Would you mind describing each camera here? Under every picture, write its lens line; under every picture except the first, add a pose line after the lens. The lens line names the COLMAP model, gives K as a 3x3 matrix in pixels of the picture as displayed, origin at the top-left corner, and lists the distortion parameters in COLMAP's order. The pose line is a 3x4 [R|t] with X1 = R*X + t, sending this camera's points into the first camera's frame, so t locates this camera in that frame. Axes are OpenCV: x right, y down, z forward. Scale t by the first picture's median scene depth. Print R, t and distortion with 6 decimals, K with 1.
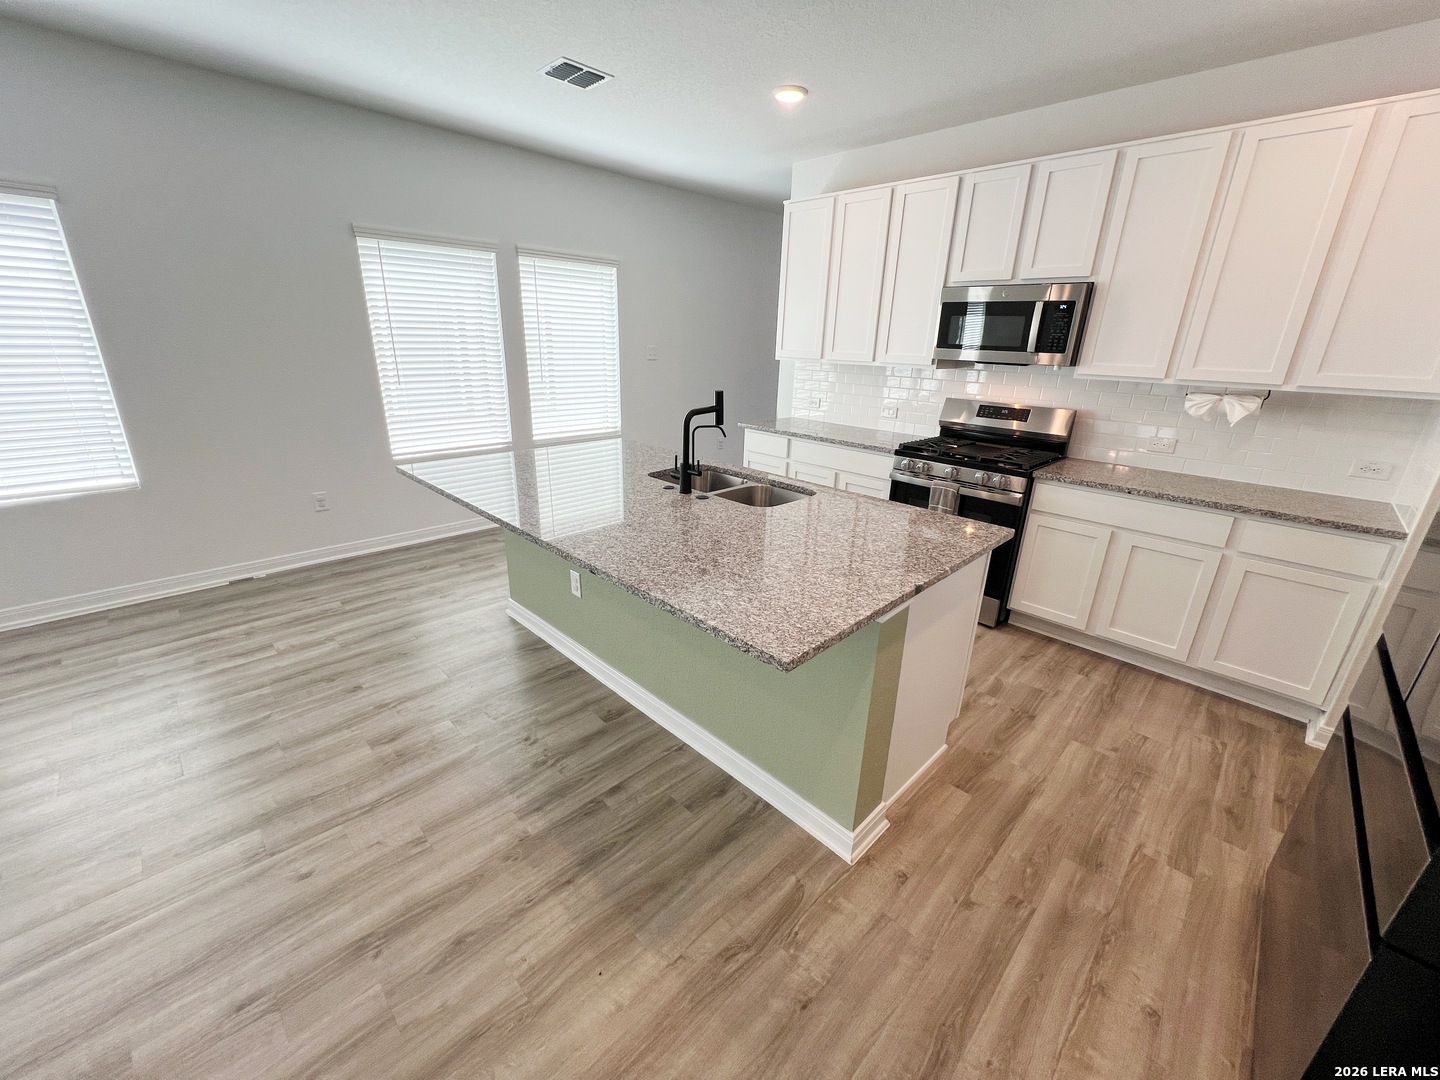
lens RADIAL K [[575.3, 0, 719.7], [0, 575.3, 540.4], [0, 0, 1]] dist [-0.001783, 0.000316]
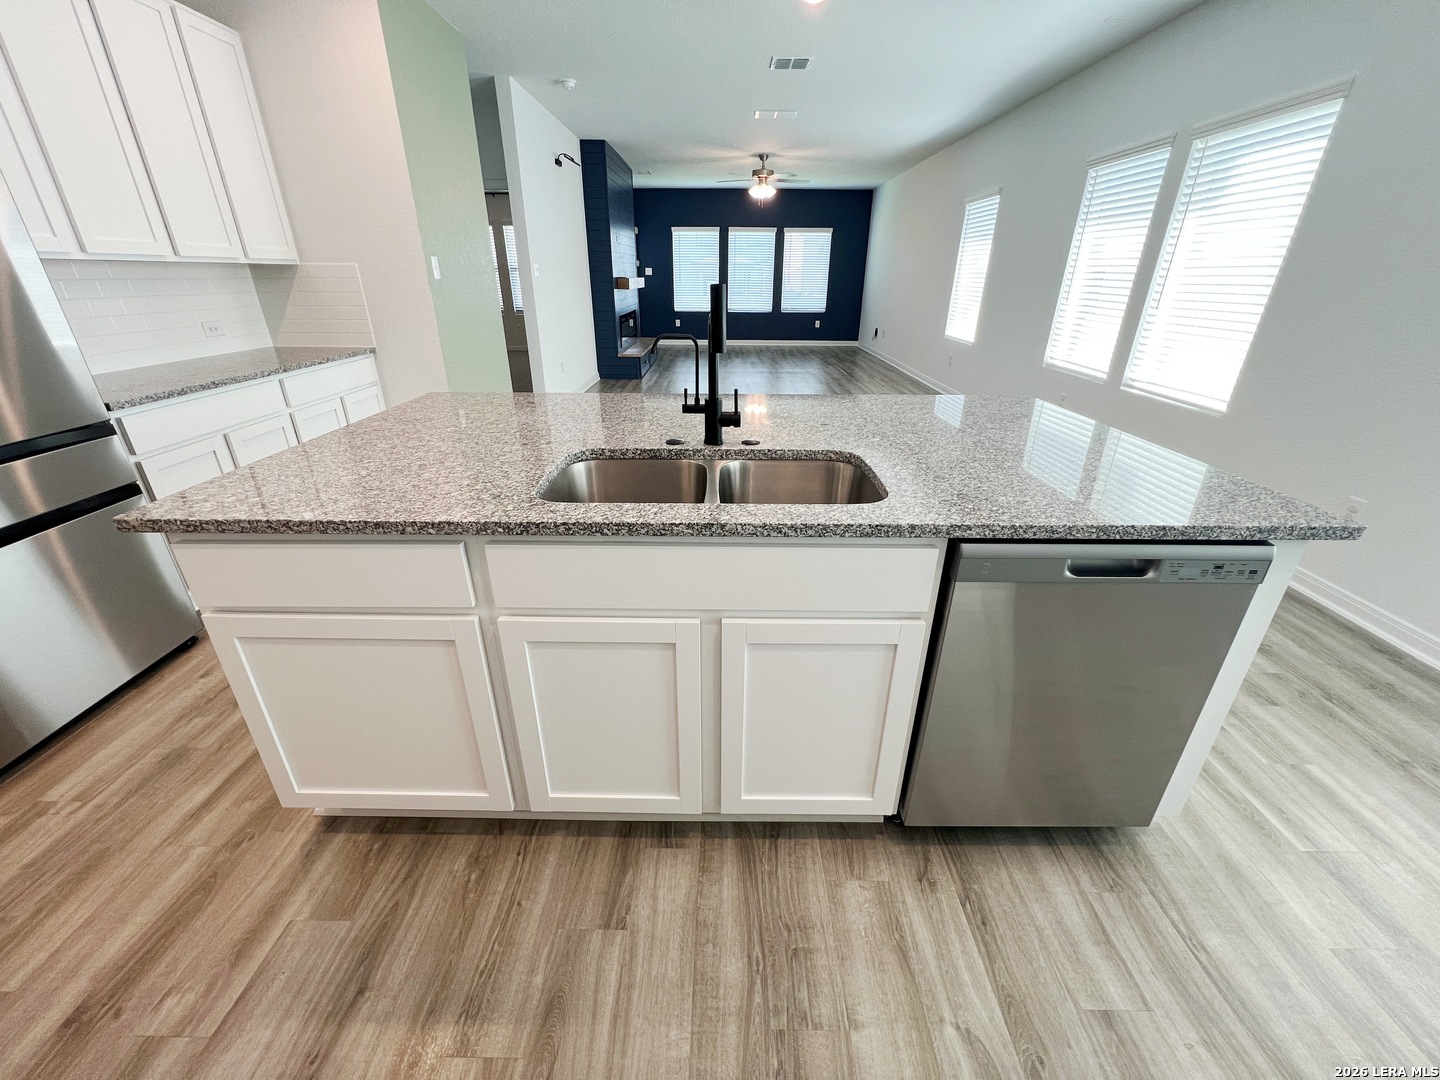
lens RADIAL K [[575.3, 0, 720.9], [0, 575.3, 539.0], [0, 0, 1]] dist [-0.001783, 0.000316]
pose [[-0.715906, 0.262667, -0.646904, 0.336621], [-0.257254, 0.762114, 0.594140, -0.339039], [0.649076, 0.591767, -0.478029, 1.193767]]
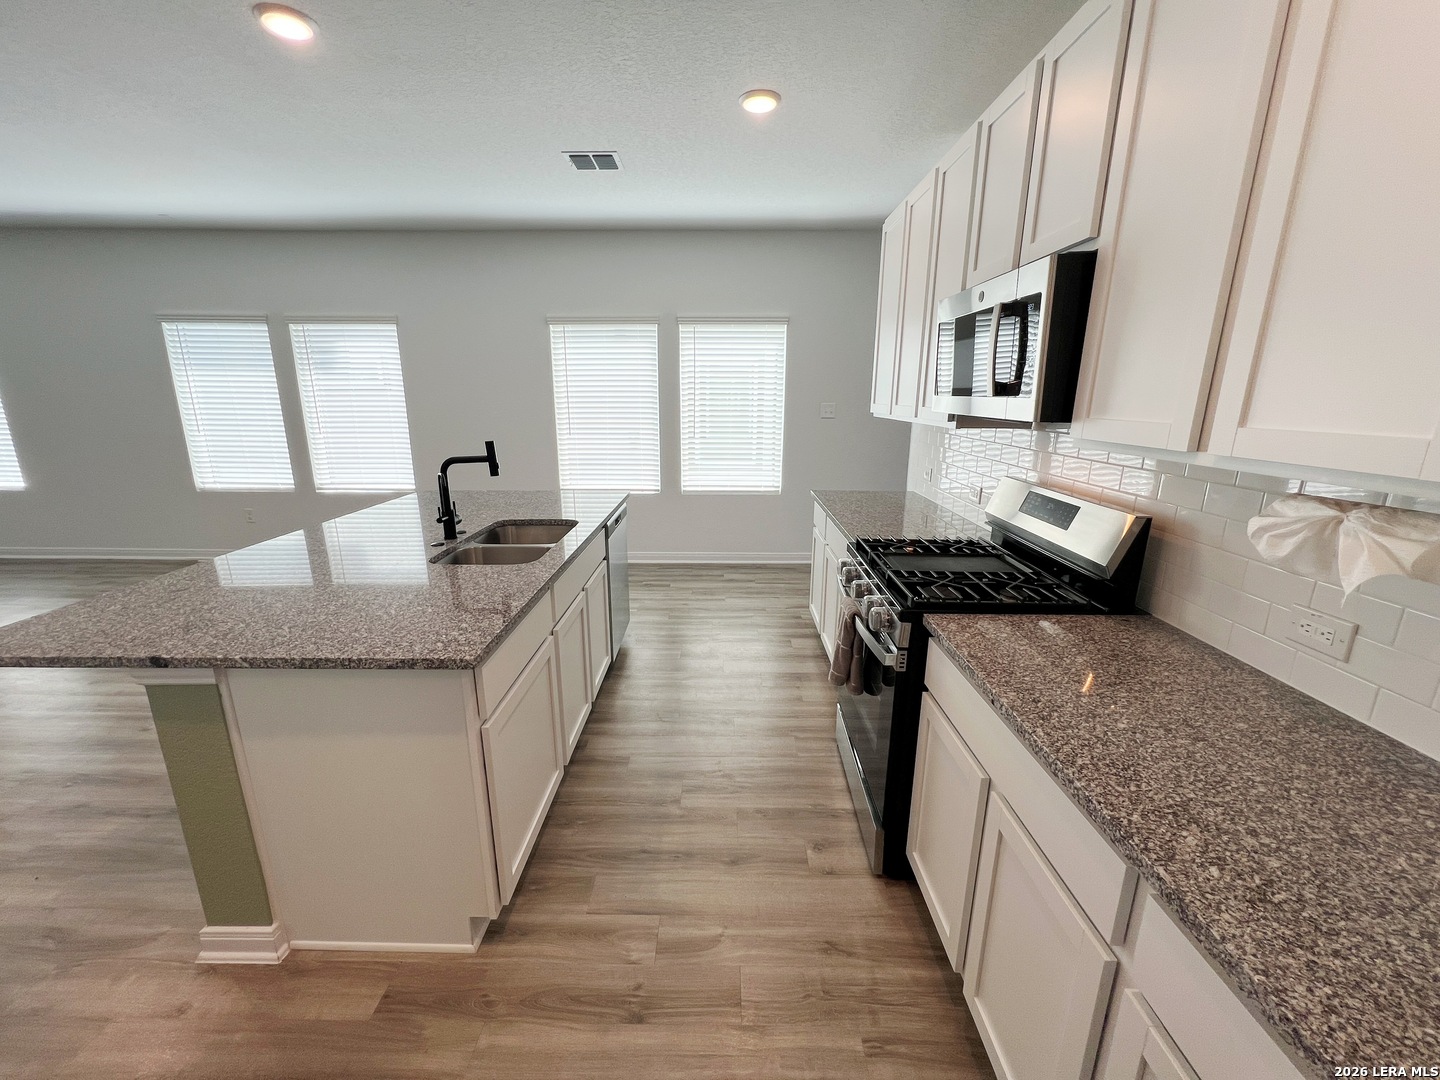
lens RADIAL K [[575.3, 0, 719.1], [0, 575.3, 541.1], [0, 0, 1]] dist [-0.001783, 0.000316]
pose [[0.699996, 0.151752, -0.697838, 0.834402], [-0.223771, 0.974561, -0.012534, -0.146898], [0.678183, 0.164929, 0.716146, 0.517105]]
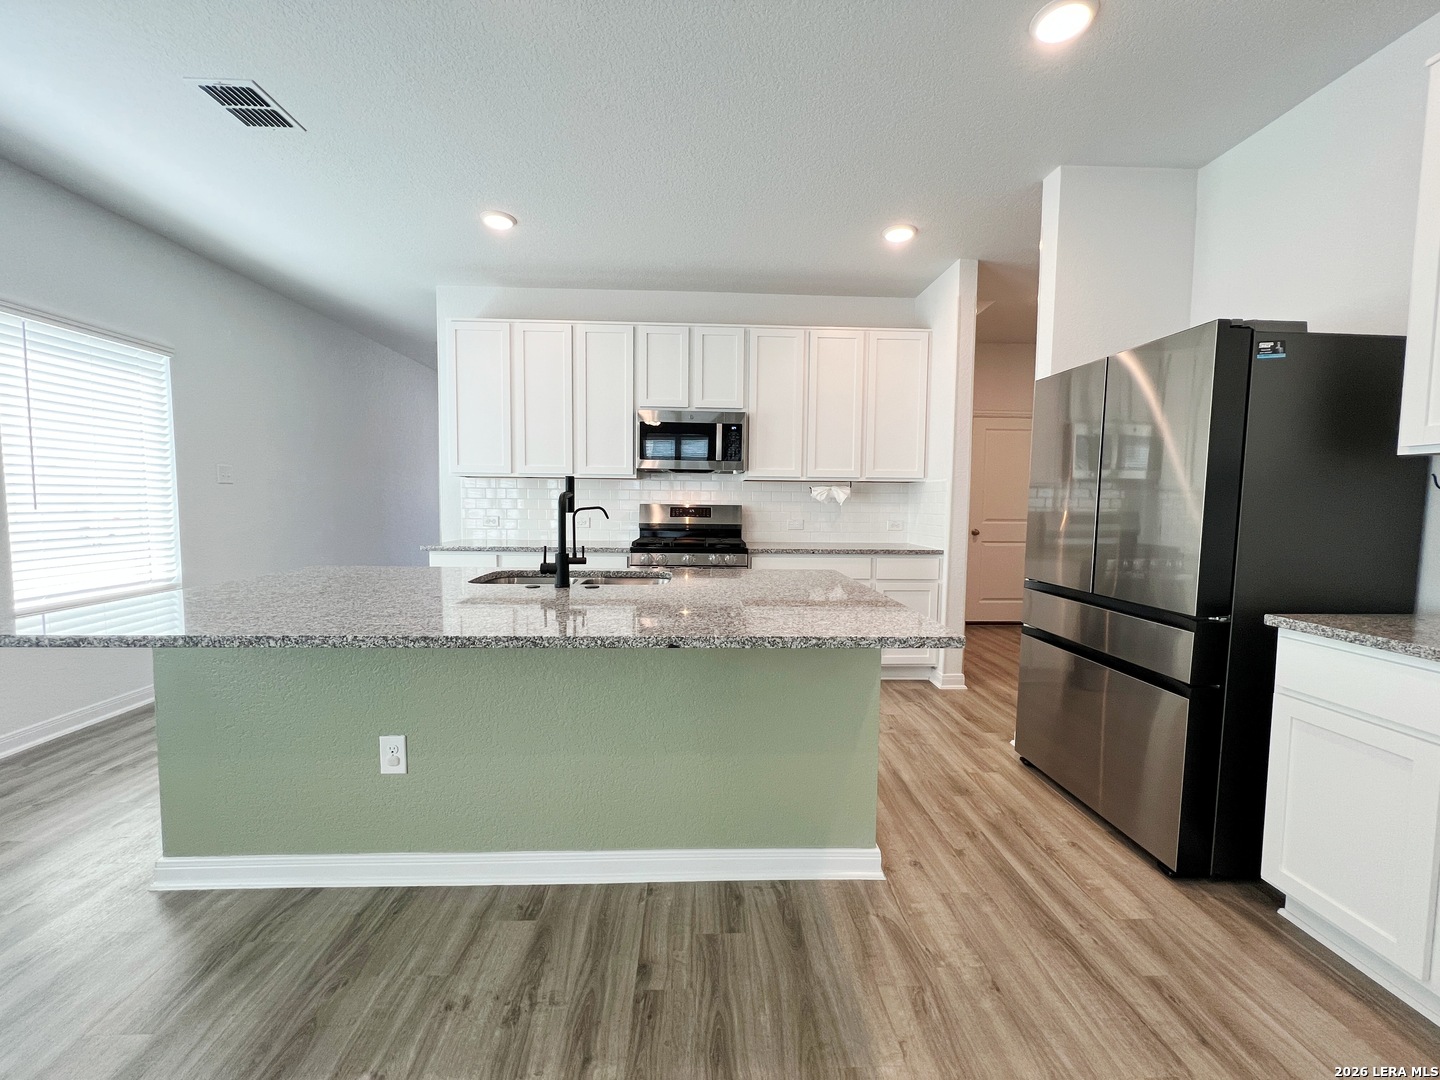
lens RADIAL K [[575.3, 0, 719.4], [0, 575.3, 541.3], [0, 0, 1]] dist [-0.001783, 0.000316]
pose [[0.678019, -0.073372, 0.731373, -0.450347], [0.252852, 0.957563, -0.138342, 0.024942], [-0.690185, 0.278728, 0.667799, 0.213065]]
